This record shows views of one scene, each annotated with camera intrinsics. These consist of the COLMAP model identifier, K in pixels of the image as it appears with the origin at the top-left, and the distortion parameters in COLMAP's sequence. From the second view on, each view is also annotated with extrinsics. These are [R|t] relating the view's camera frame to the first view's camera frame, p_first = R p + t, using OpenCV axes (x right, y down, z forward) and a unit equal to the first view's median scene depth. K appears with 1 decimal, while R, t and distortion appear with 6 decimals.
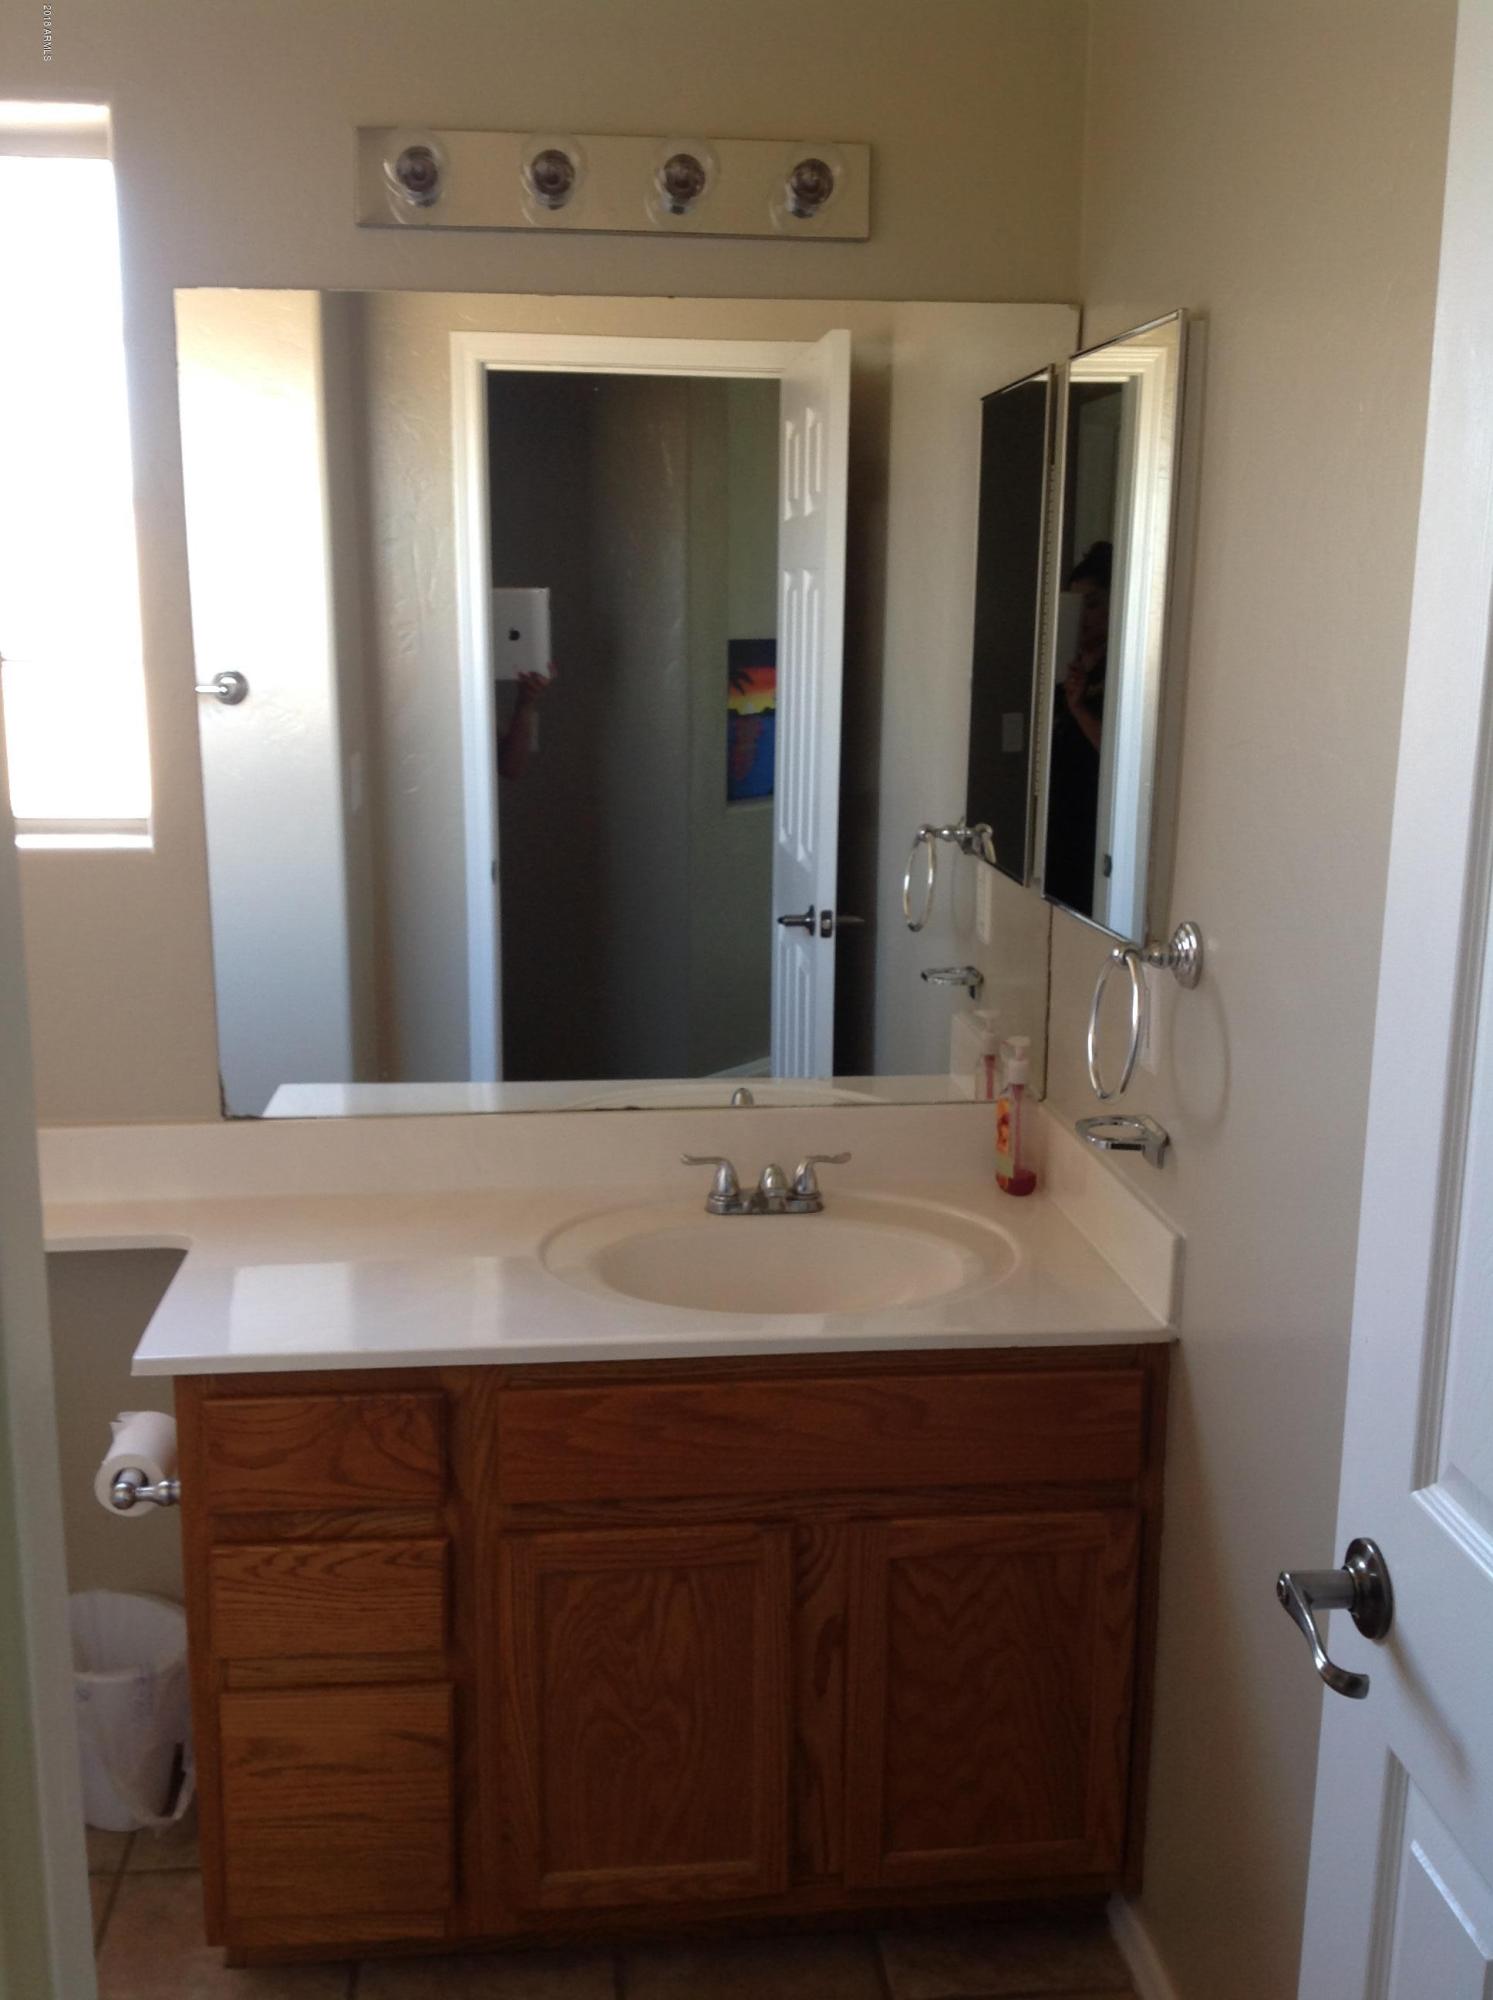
lens RADIAL K [[1979.7, 0, 724.7], [0, 1979.7, 1014.1], [0, 0, 1]] dist [0.171853, -0.371888]
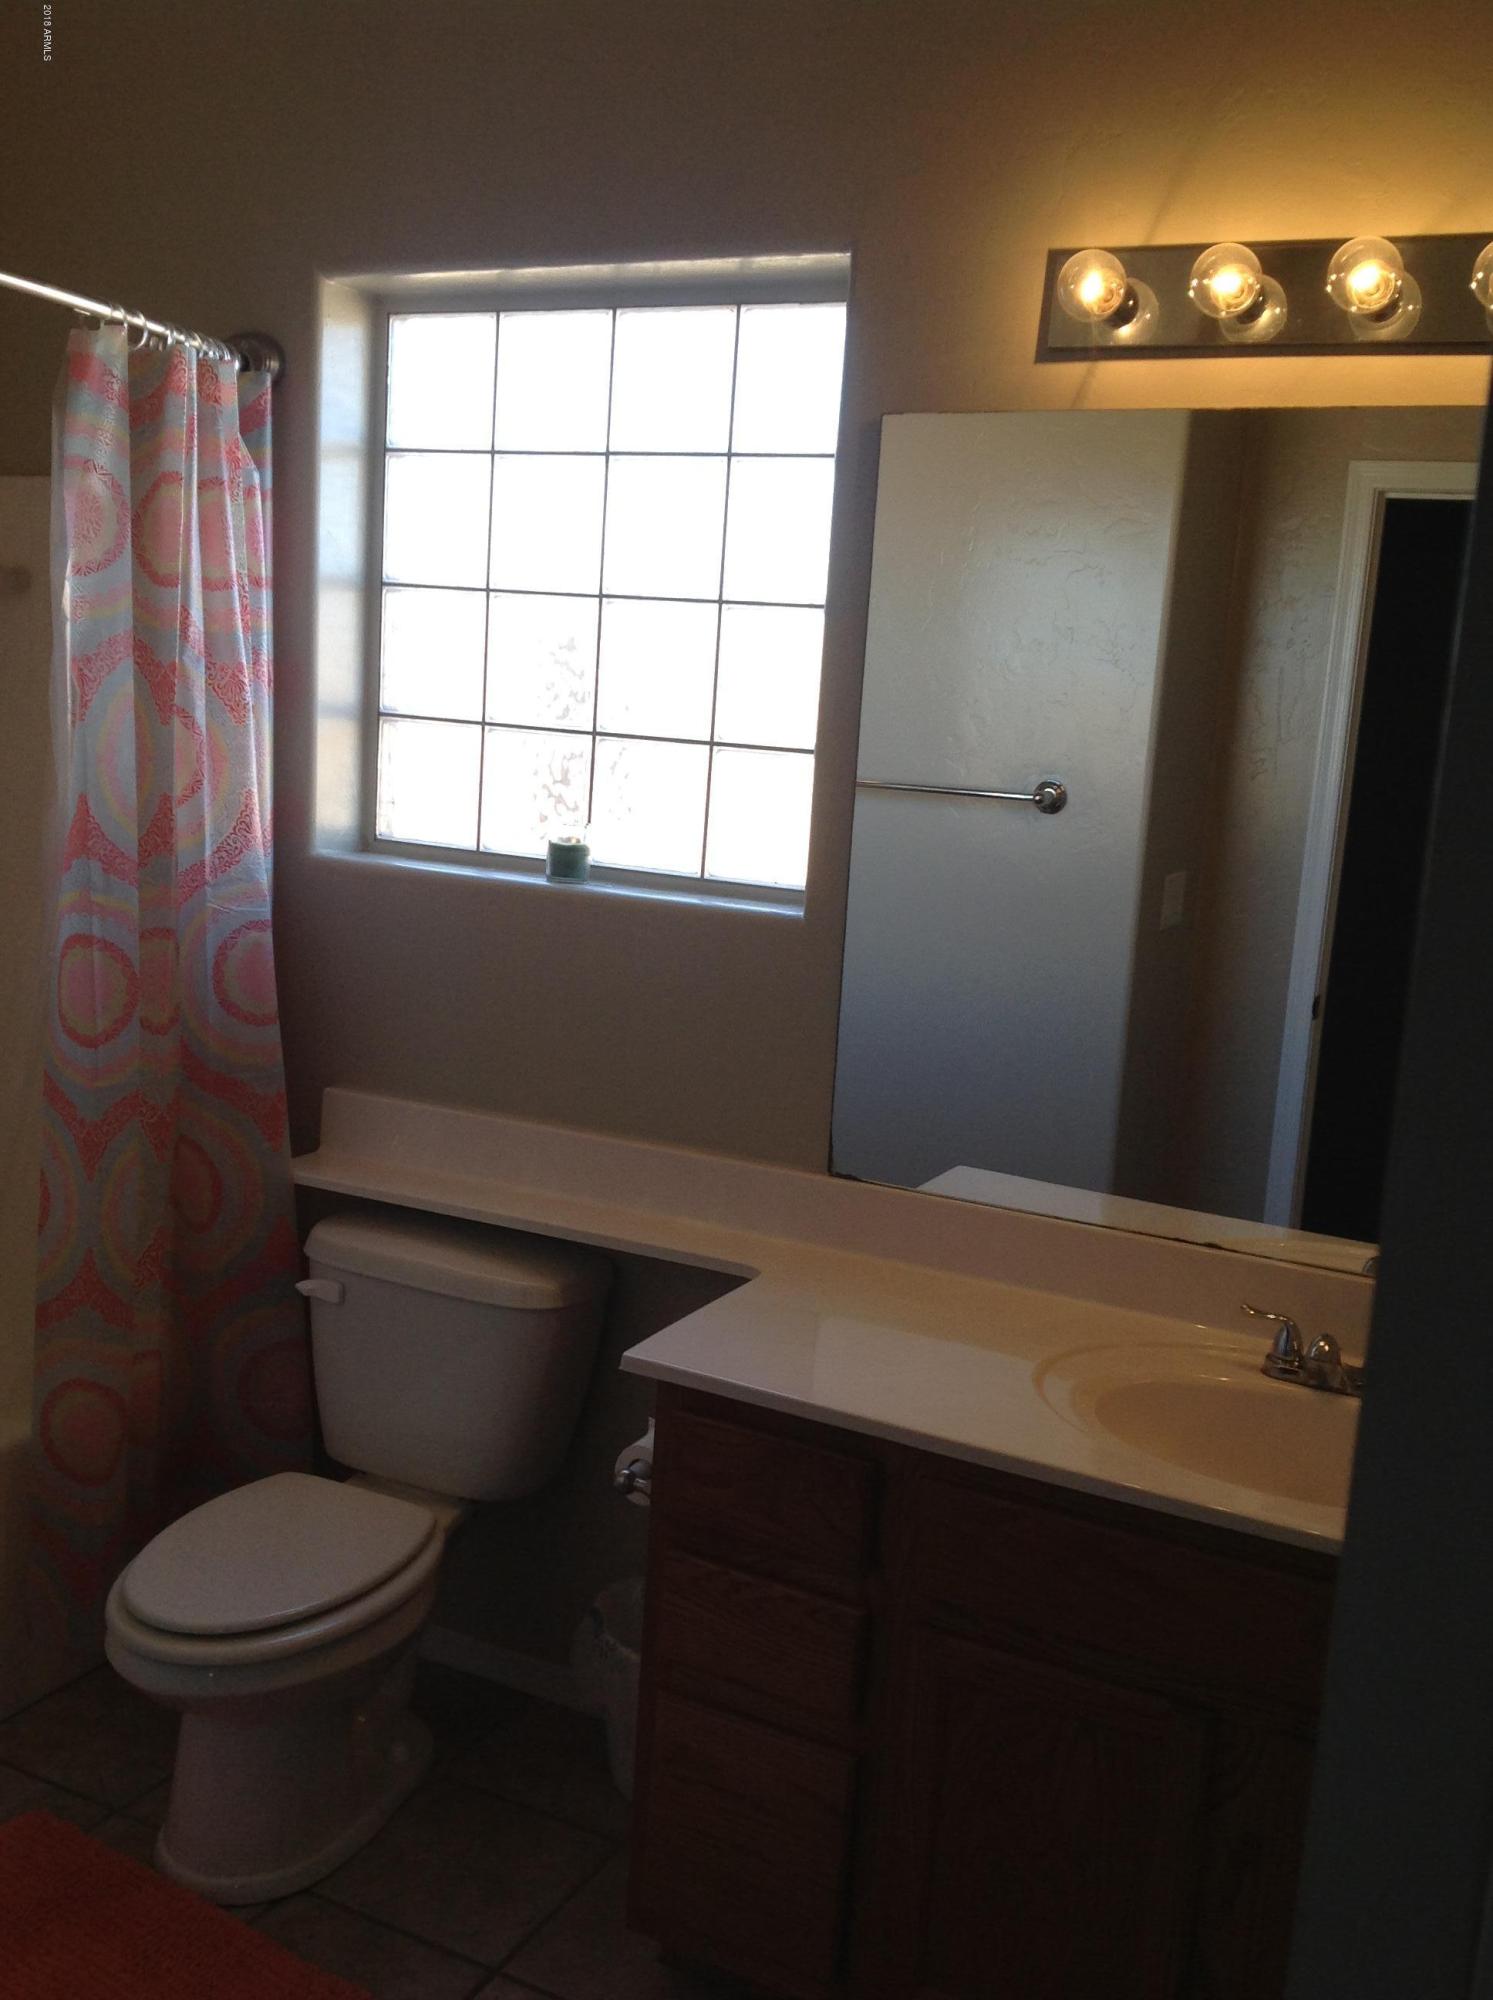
lens RADIAL K [[1971.7, 0, 724.3], [0, 1971.7, 999.5], [0, 0, 1]] dist [0.173013, -0.363559]
pose [[0.833842, 0.135228, -0.535183, 0.297426], [-0.175590, 0.984148, -0.024907, -0.004100], [0.523331, 0.114742, 0.844369, 0.073832]]
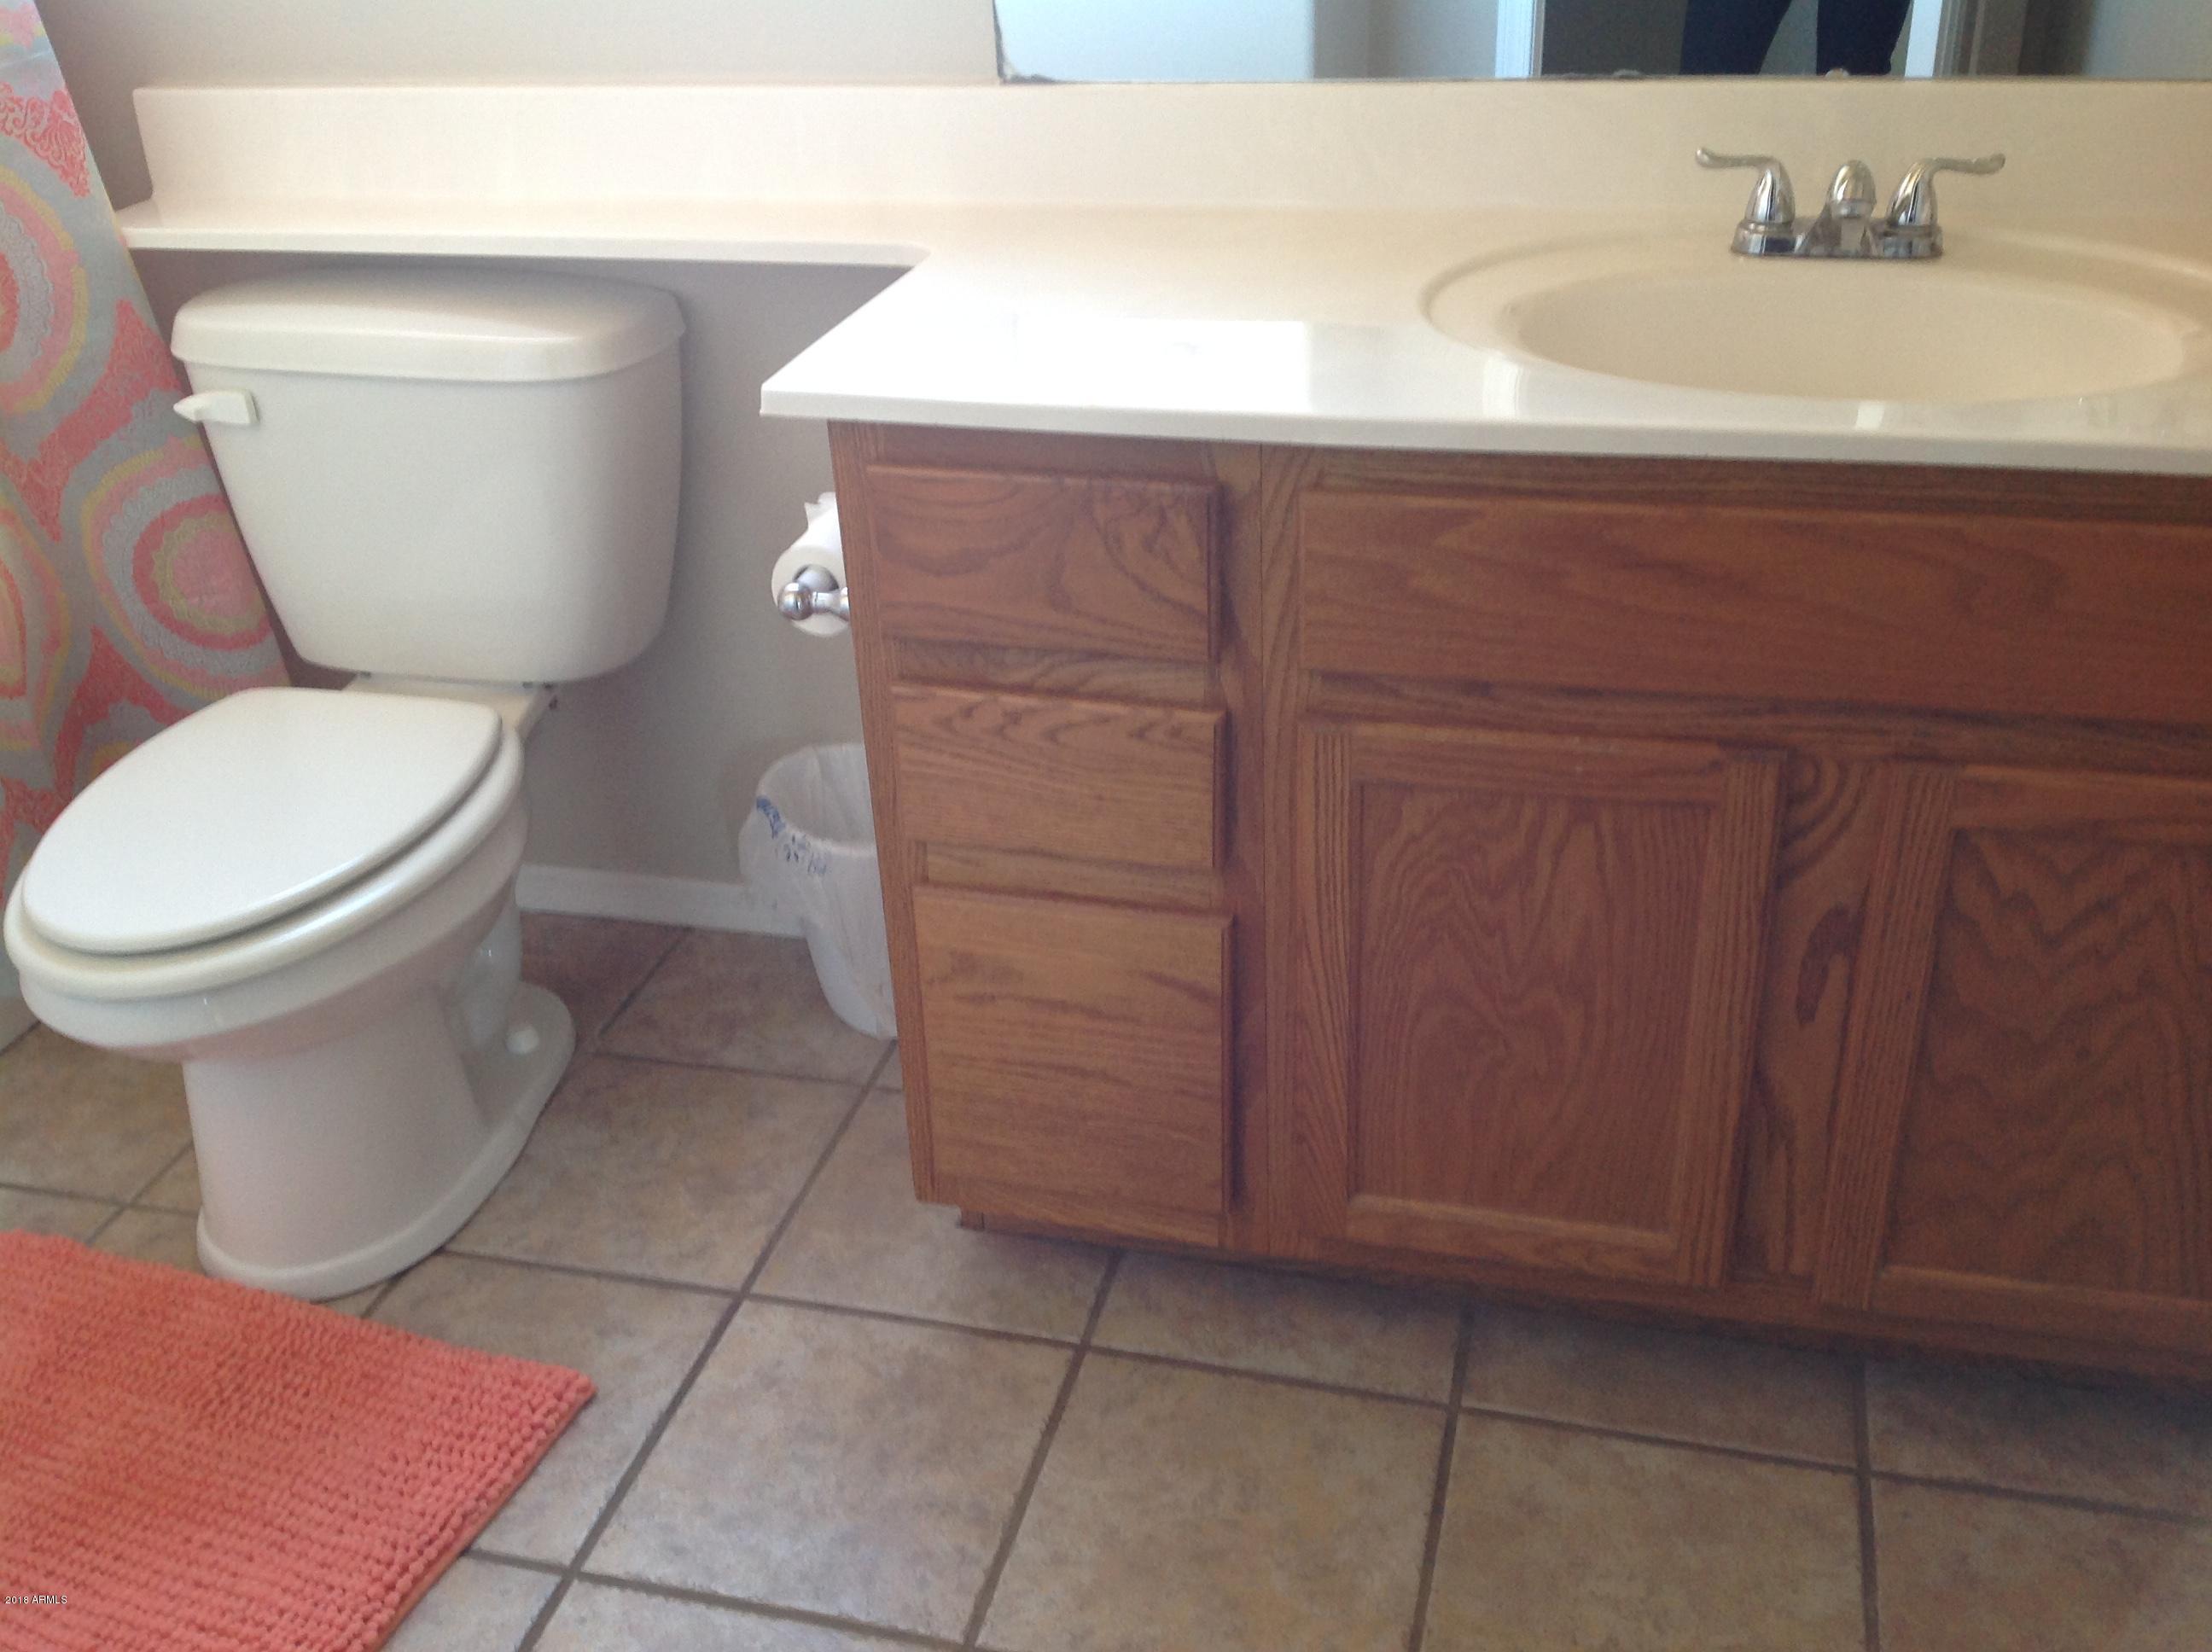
lens RADIAL K [[2120.3, 0, 1115.3], [0, 2120.3, 833.5], [0, 0, 1]] dist [0.157857, -0.323166]
pose [[0.935146, 0.125486, -0.331292, 0.063438], [-0.028608, 0.958858, 0.282441, 0.103178], [0.353104, -0.254646, 0.900263, 0.347373]]
